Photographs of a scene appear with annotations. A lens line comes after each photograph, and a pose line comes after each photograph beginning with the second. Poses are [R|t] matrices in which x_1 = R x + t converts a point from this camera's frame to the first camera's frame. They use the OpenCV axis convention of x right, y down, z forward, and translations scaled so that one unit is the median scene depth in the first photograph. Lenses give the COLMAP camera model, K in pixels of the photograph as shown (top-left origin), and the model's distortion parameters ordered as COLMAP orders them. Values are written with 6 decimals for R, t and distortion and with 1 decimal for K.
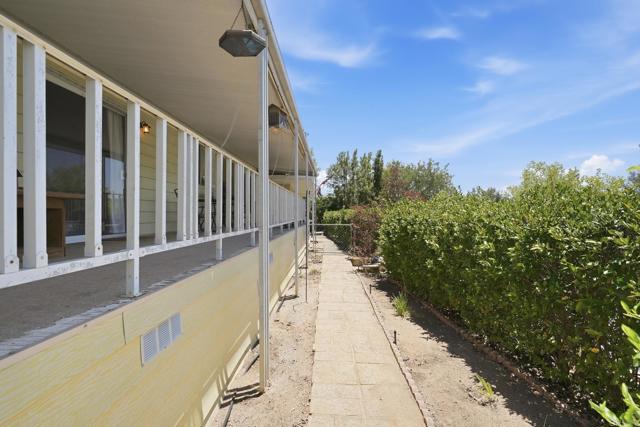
lens RADIAL K [[314.2, 0, 319.5], [0, 314.2, 214.0], [0, 0, 1]] dist [0.000037, 0.000003]
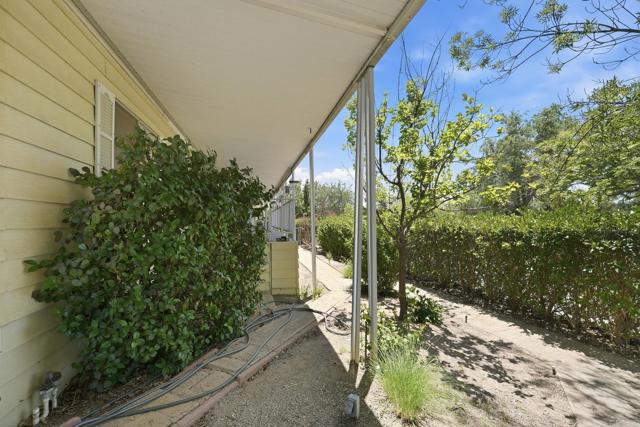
lens RADIAL K [[273.7, 0, 320.0], [0, 273.7, 215.0], [0, 0, 1]] dist [-0.007252, -0.000237]
pose [[0.965014, -0.007947, 0.262078, -0.102224], [0.013965, 0.999680, -0.021107, -0.002825], [-0.261827, 0.024028, 0.964816, -0.295960]]
